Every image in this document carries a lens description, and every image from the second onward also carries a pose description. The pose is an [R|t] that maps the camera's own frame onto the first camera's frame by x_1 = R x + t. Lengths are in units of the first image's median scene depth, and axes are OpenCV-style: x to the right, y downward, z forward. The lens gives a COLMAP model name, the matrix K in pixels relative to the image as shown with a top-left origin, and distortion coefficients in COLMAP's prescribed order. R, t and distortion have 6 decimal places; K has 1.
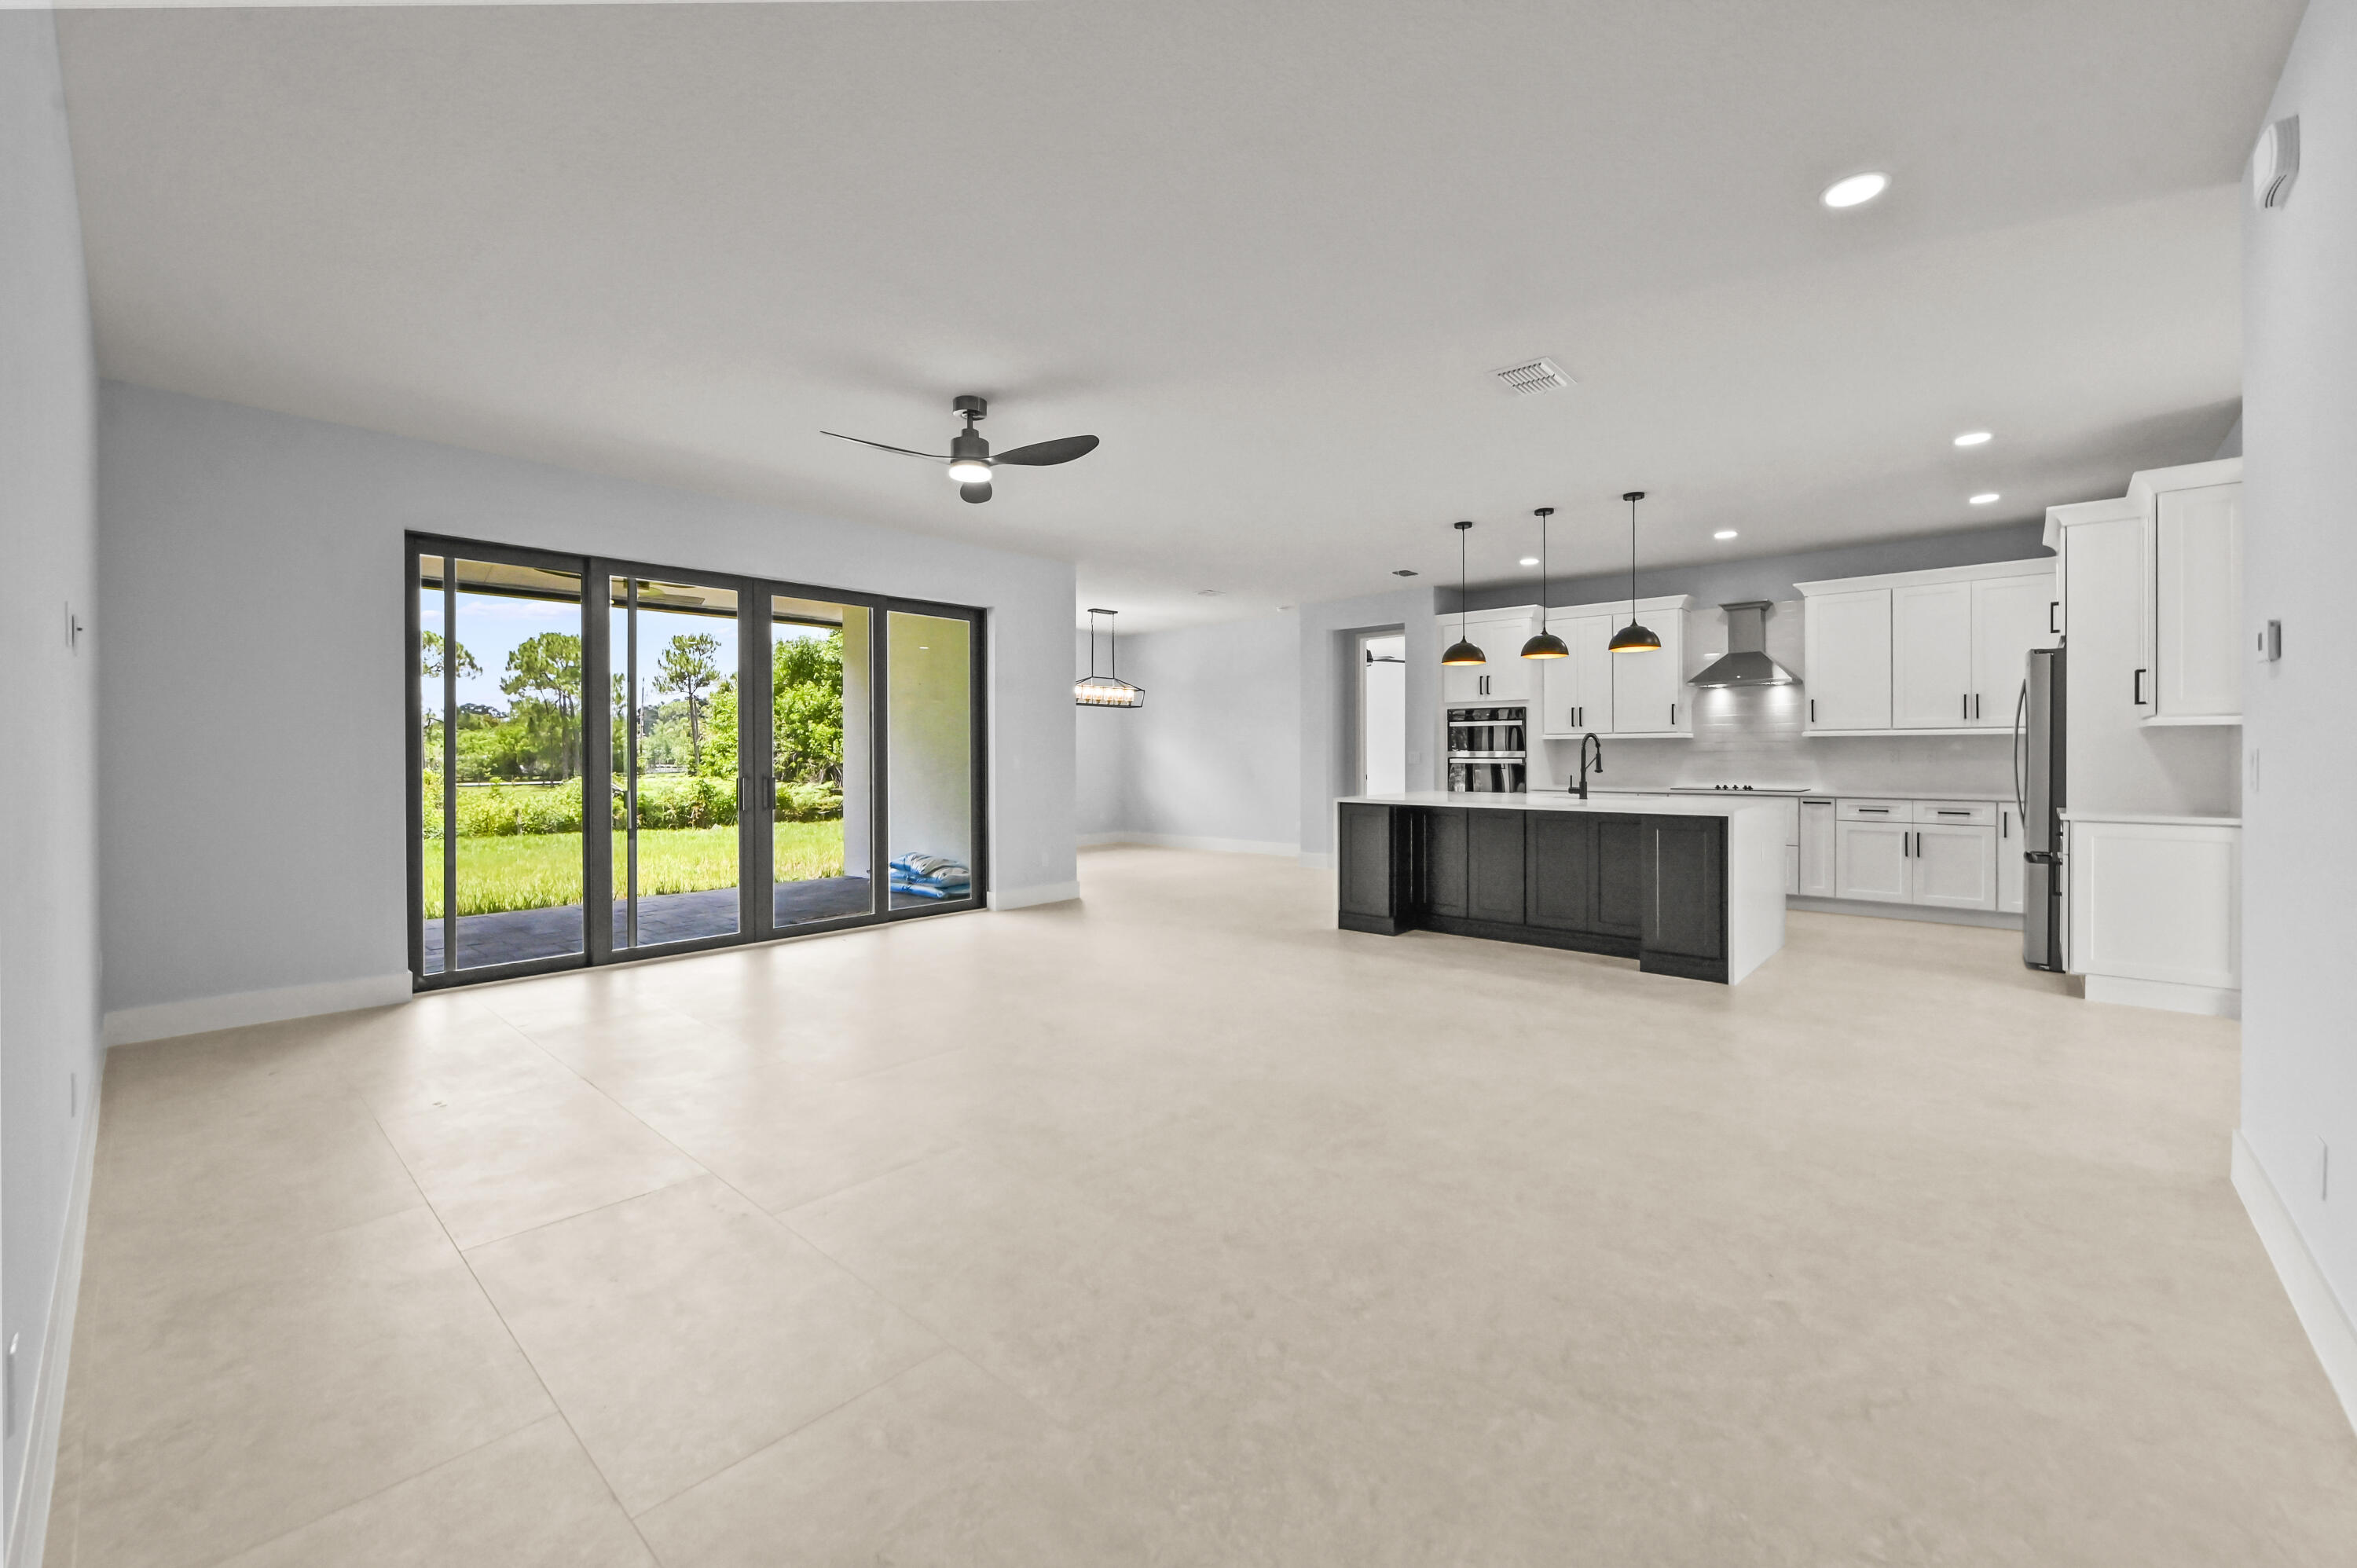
lens RADIAL K [[948.5, 0, 1185.1], [0, 948.5, 758.9], [0, 0, 1]] dist [-0.000142, 0.000086]
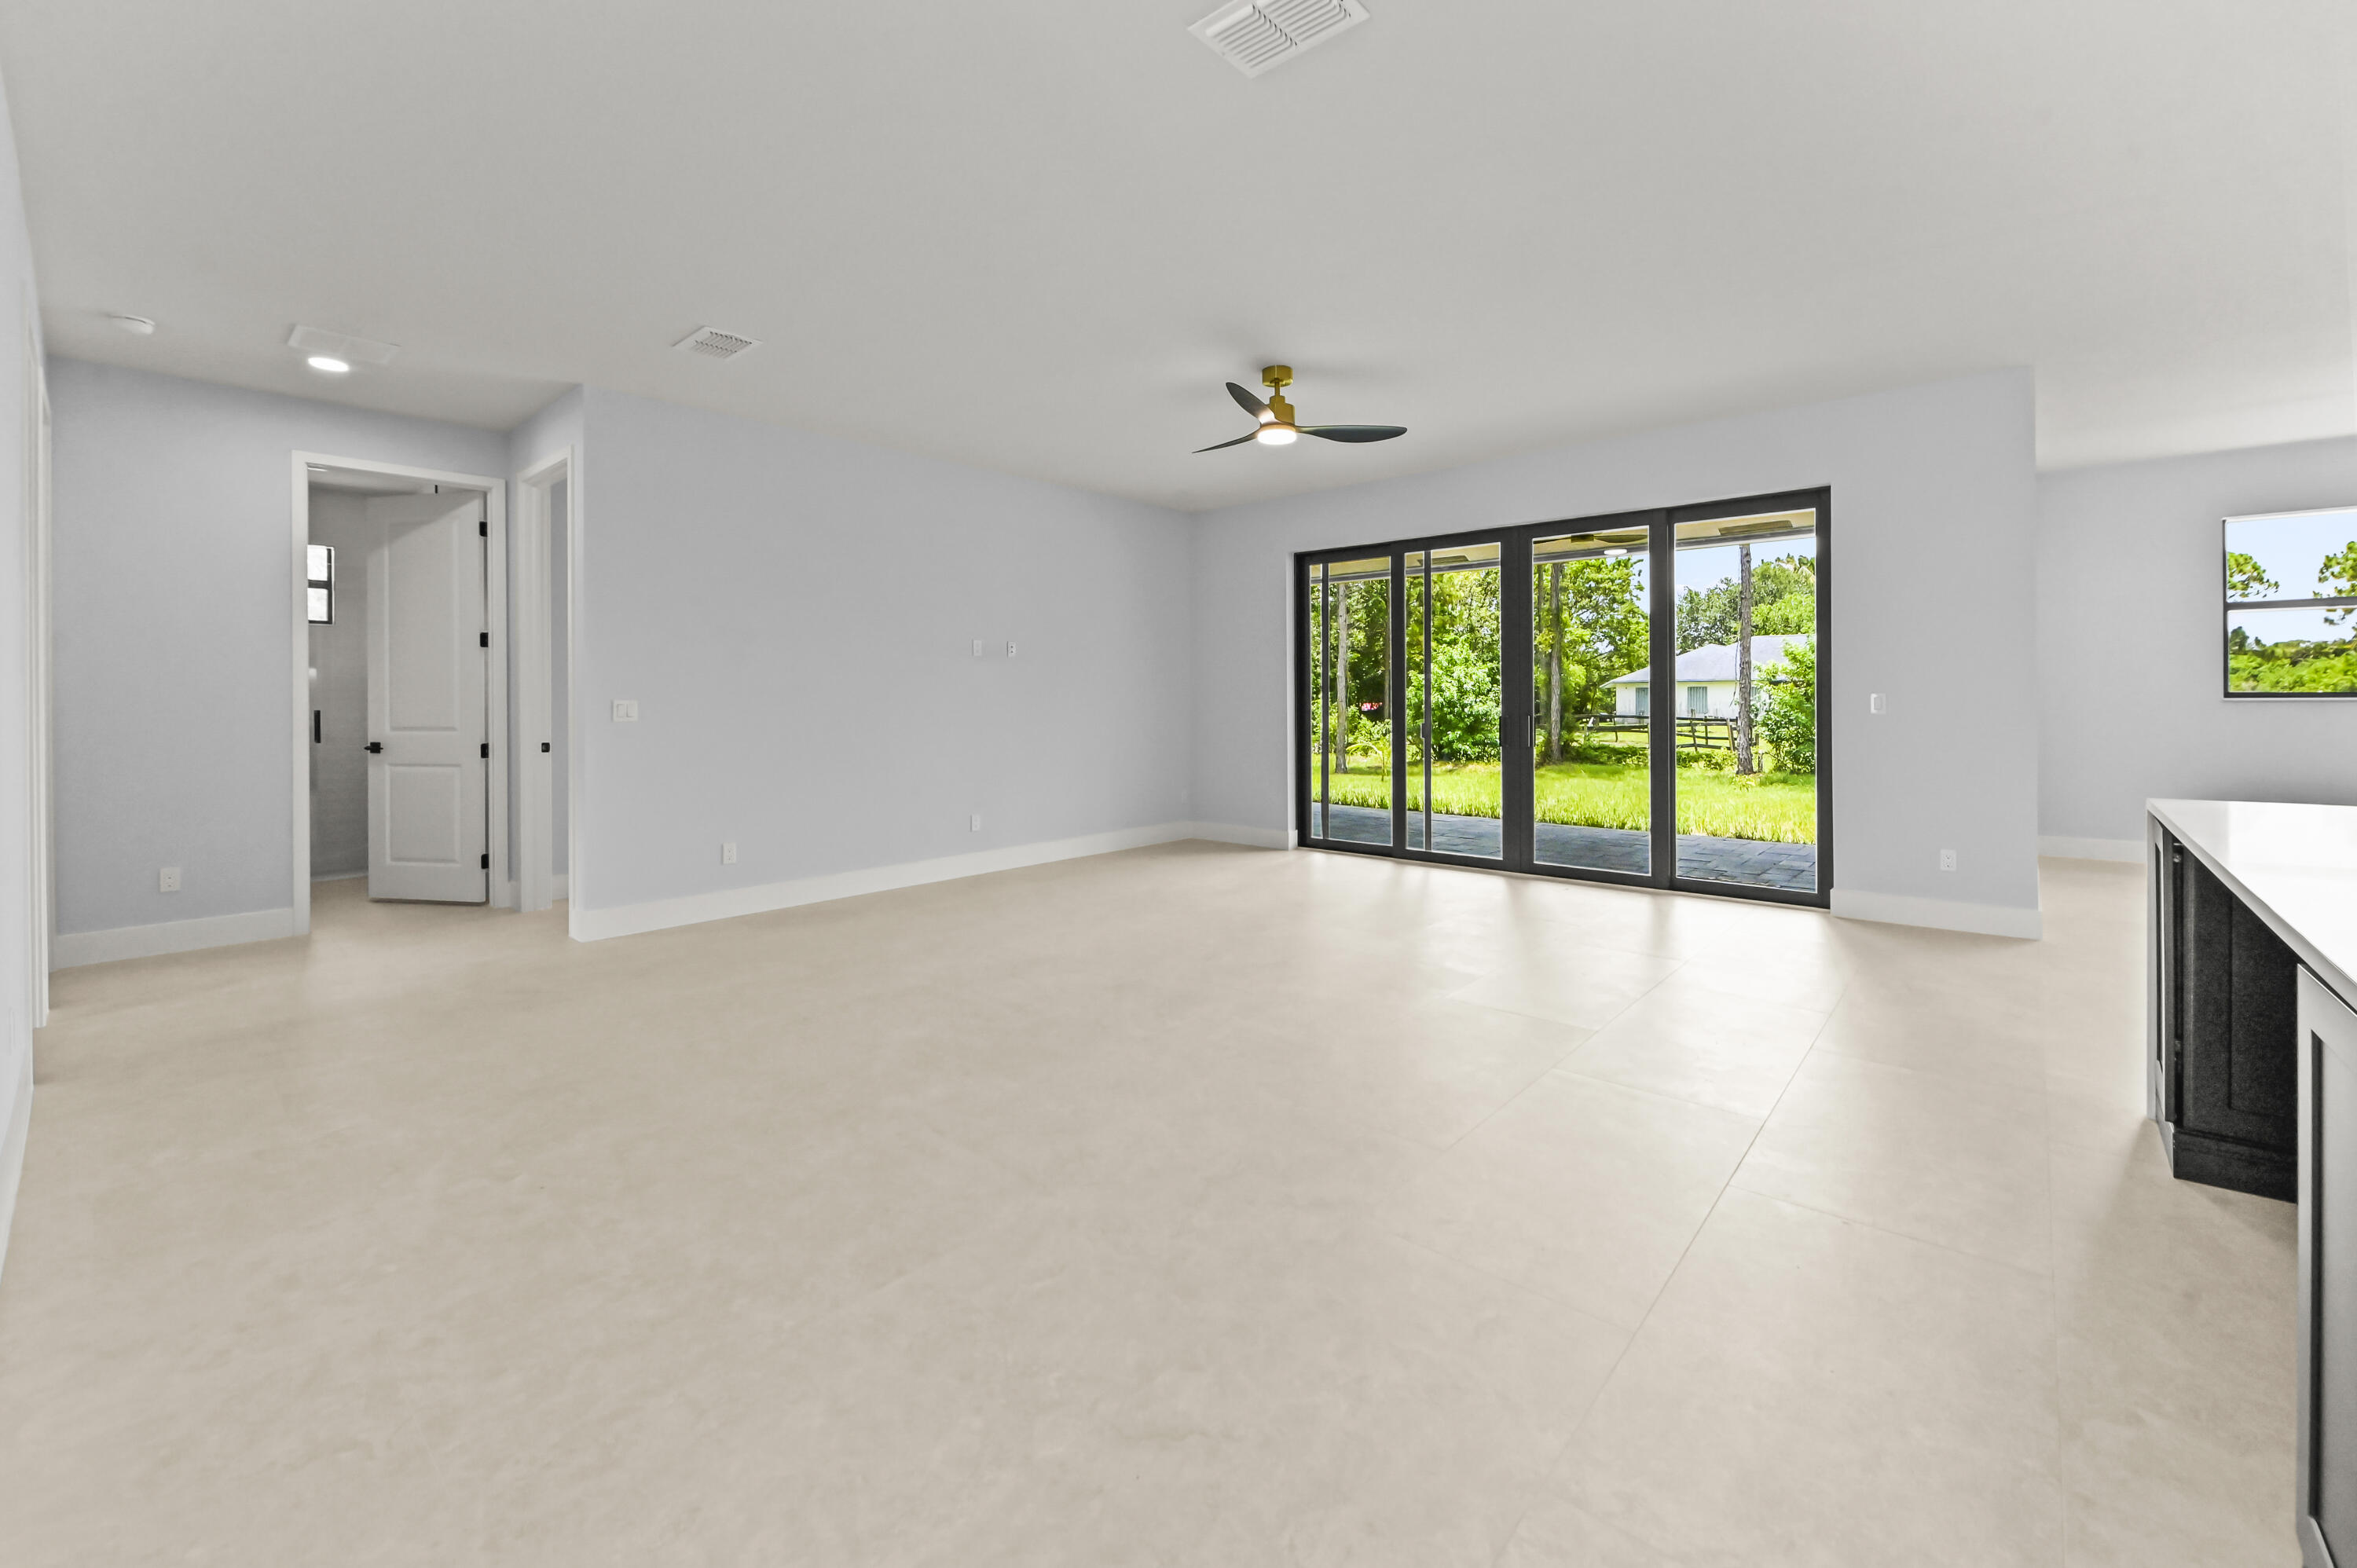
lens RADIAL K [[957.8, 0, 1168.5], [0, 957.8, 697.1], [0, 0, 1]] dist [-0.009613, -0.000284]
pose [[-0.002628, 0.002447, -0.999994, 0.519108], [0.000319, 0.999997, 0.002446, -0.003708], [0.999996, -0.000312, -0.002629, 0.519012]]
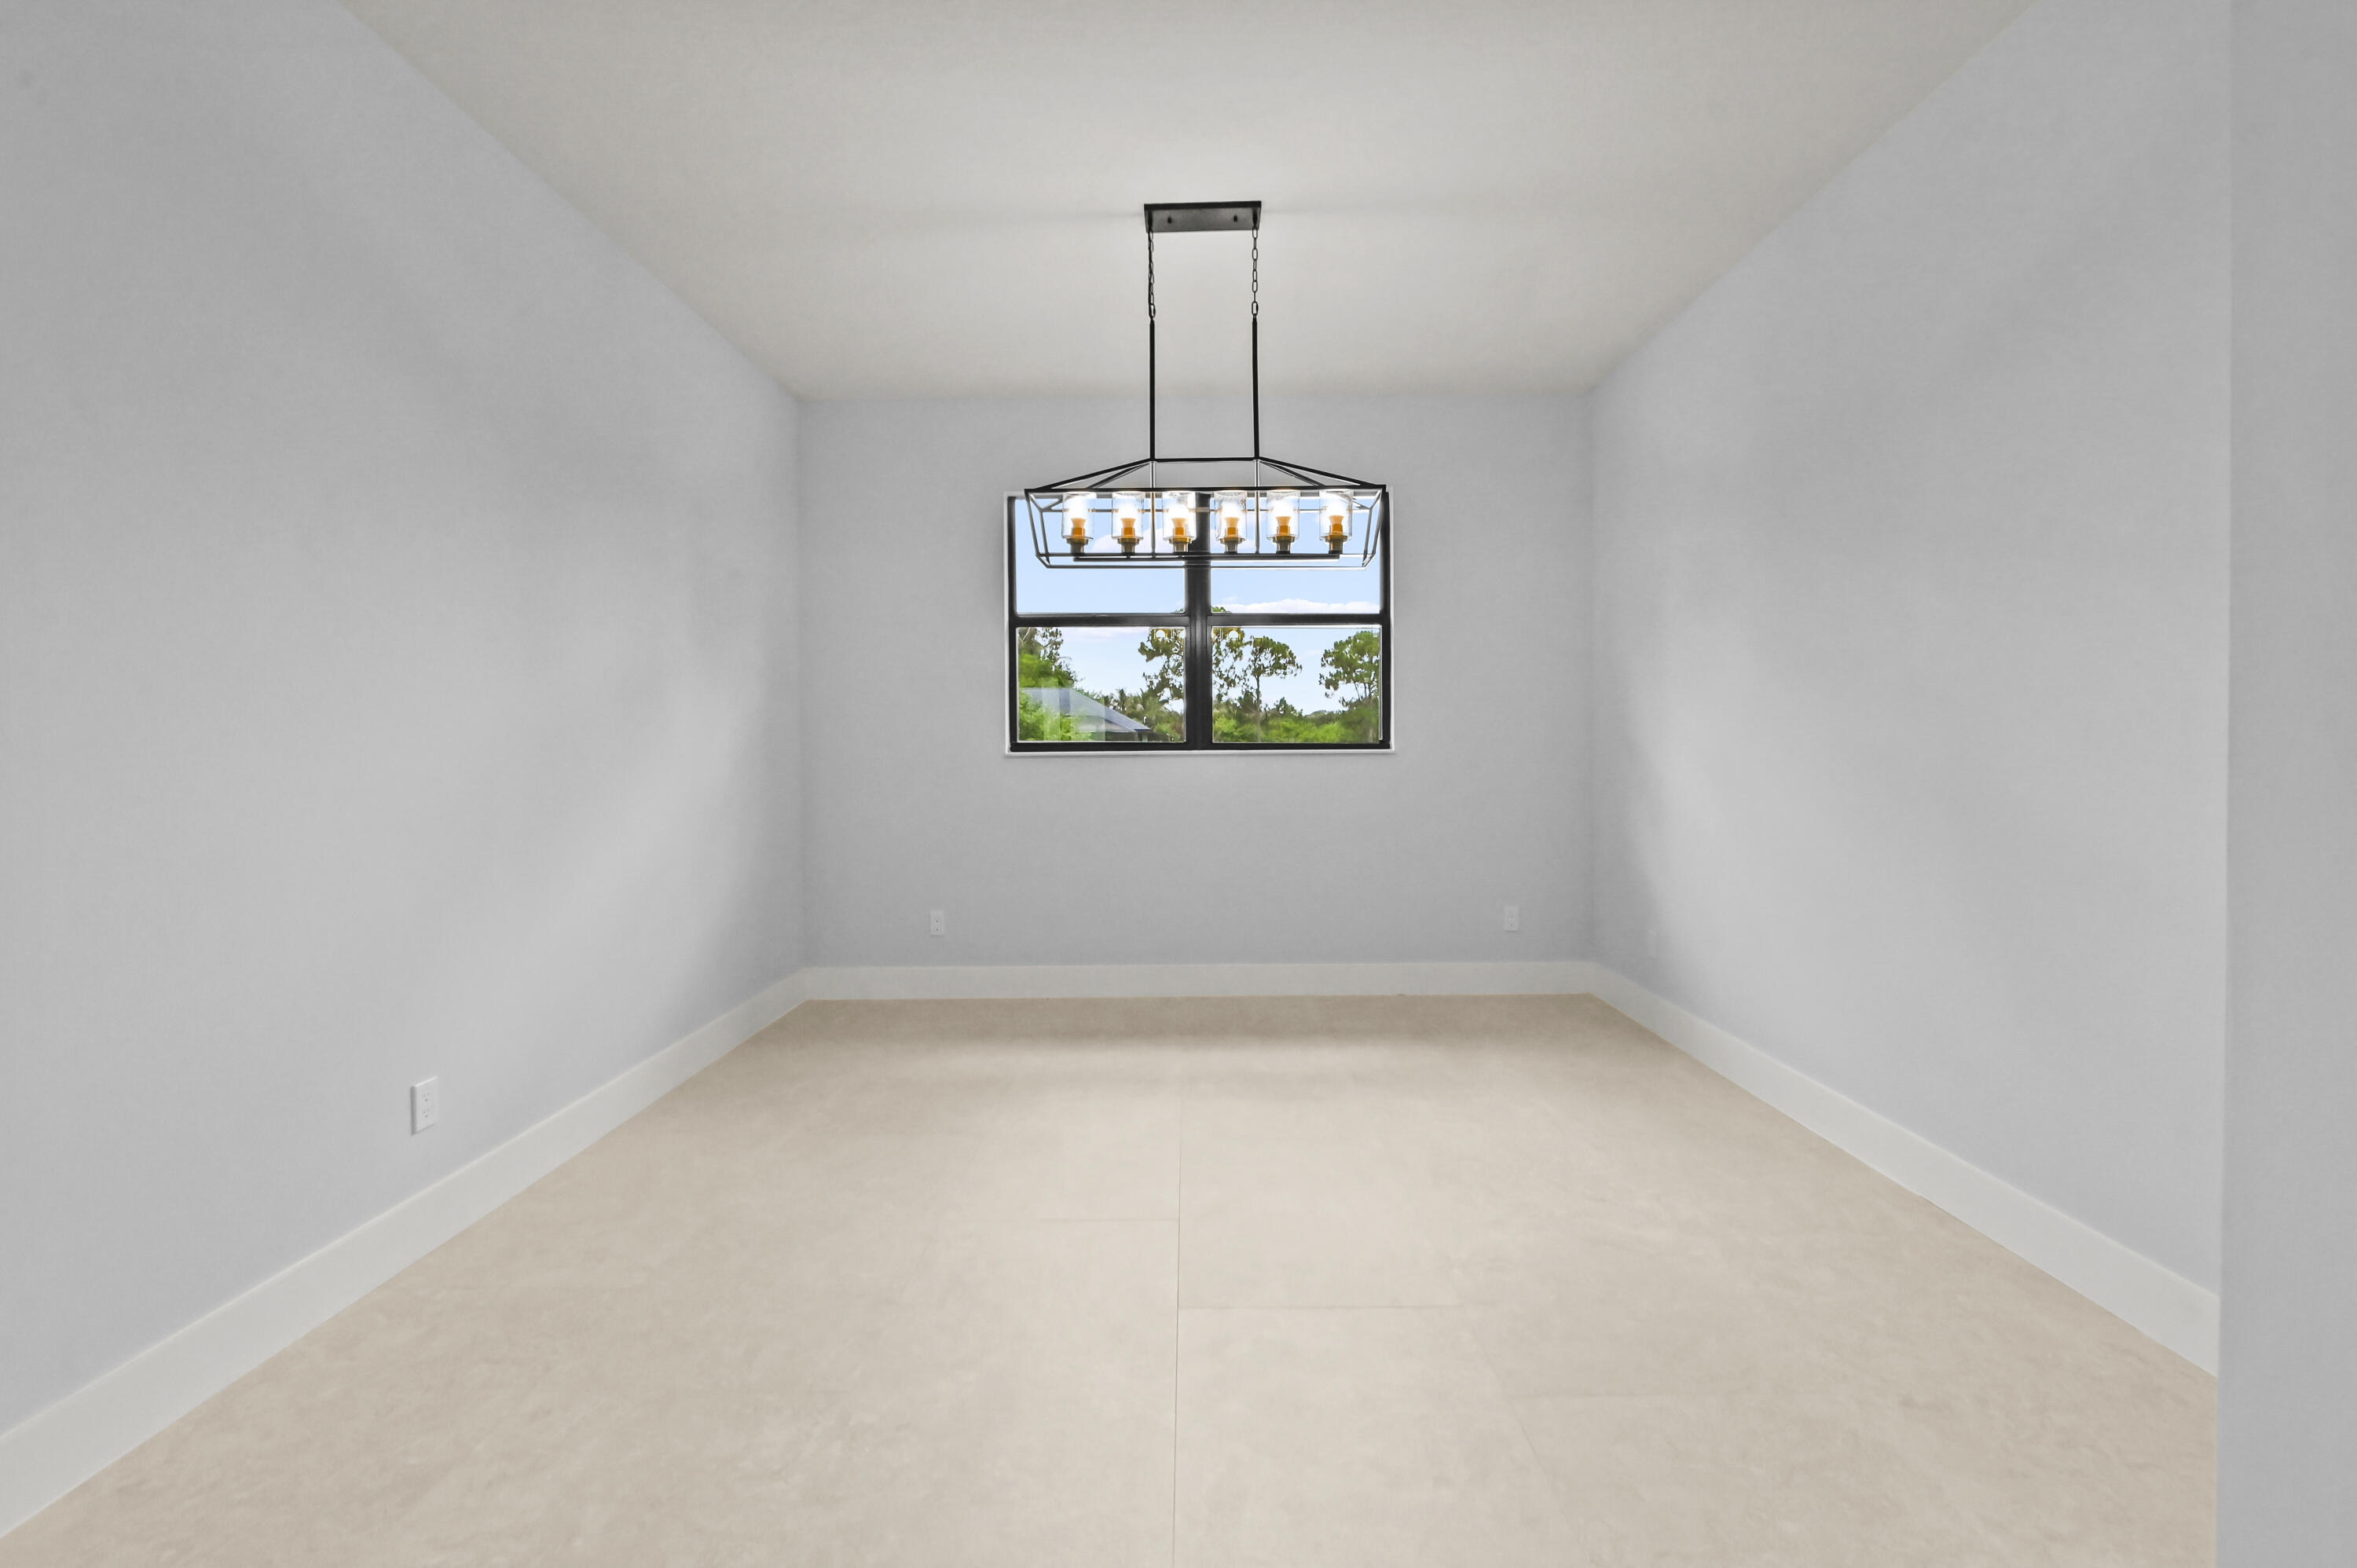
lens RADIAL K [[955.2, 0, 1176.2], [0, 955.2, 765.1], [0, 0, 1]] dist [-0.001173, -0.000045]
pose [[0.655761, 0.017602, -0.754764, 0.172339], [-0.003399, 0.999787, 0.020363, -0.003719], [0.754961, -0.010787, 0.655681, 1.180127]]
